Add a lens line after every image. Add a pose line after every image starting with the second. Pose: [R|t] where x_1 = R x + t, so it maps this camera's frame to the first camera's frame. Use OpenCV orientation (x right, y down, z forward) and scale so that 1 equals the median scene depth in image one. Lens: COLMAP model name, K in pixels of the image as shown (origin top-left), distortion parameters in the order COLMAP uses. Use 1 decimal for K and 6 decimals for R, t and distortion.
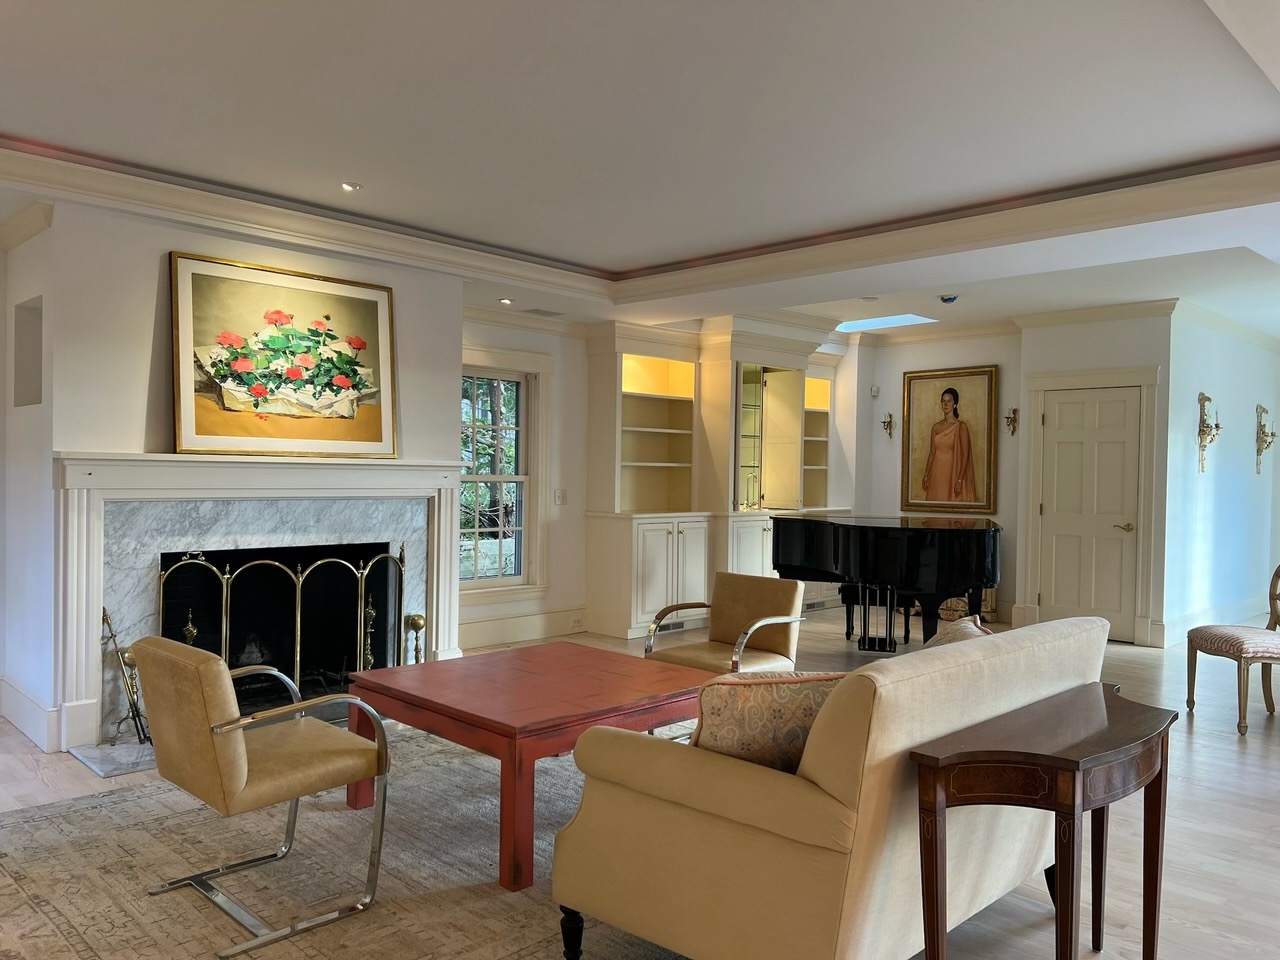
lens RADIAL K [[958.3, 0, 643.2], [0, 958.3, 487.8], [0, 0, 1]] dist [0.025170, -0.005518]
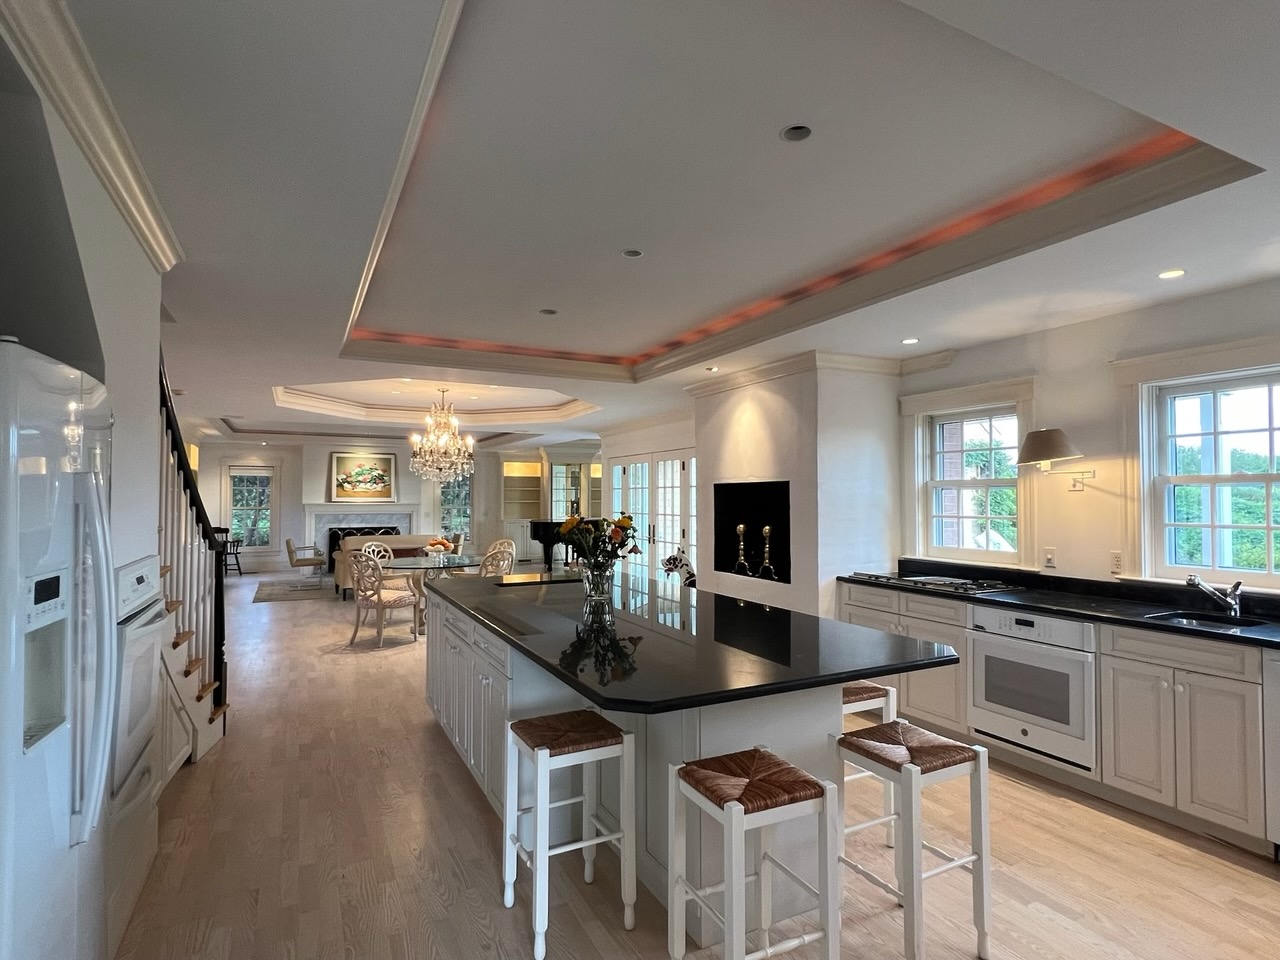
lens RADIAL K [[685.8, 0, 639.6], [0, 685.8, 482.2], [0, 0, 1]] dist [-0.000206, 0.000058]
pose [[0.947602, -0.021959, -0.318699, 1.403650], [0.008530, 0.999018, -0.043470, 0.011891], [0.319341, 0.038473, 0.946859, -1.100496]]
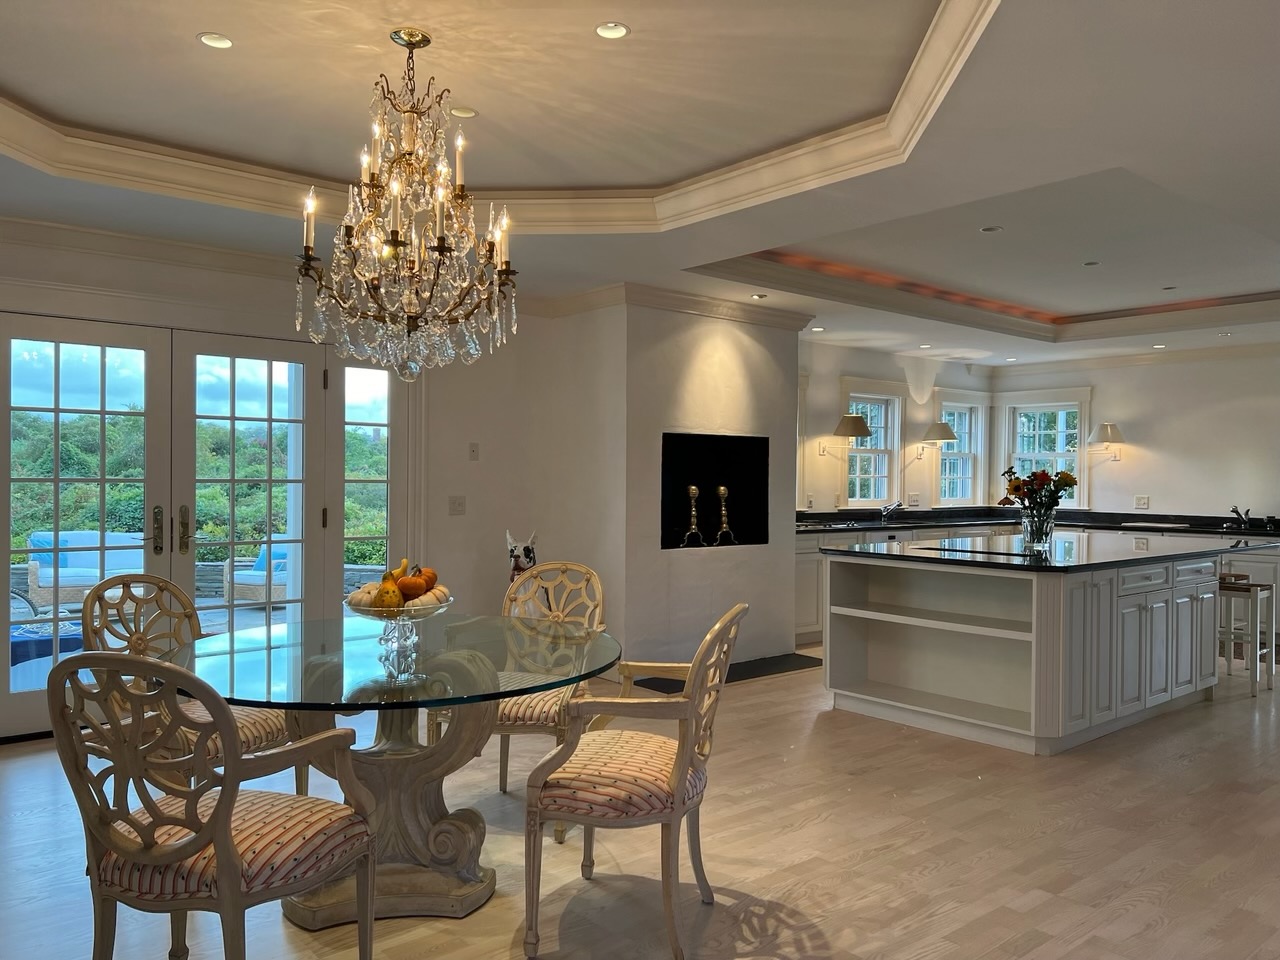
lens RADIAL K [[958.3, 0, 642.8], [0, 958.3, 480.9], [0, 0, 1]] dist [0.025170, -0.005518]
pose [[0.084248, -0.026217, 0.996100, -2.645620], [-0.003313, 0.999641, 0.026590, -0.038290], [-0.996439, -0.005540, 0.084130, 1.867277]]
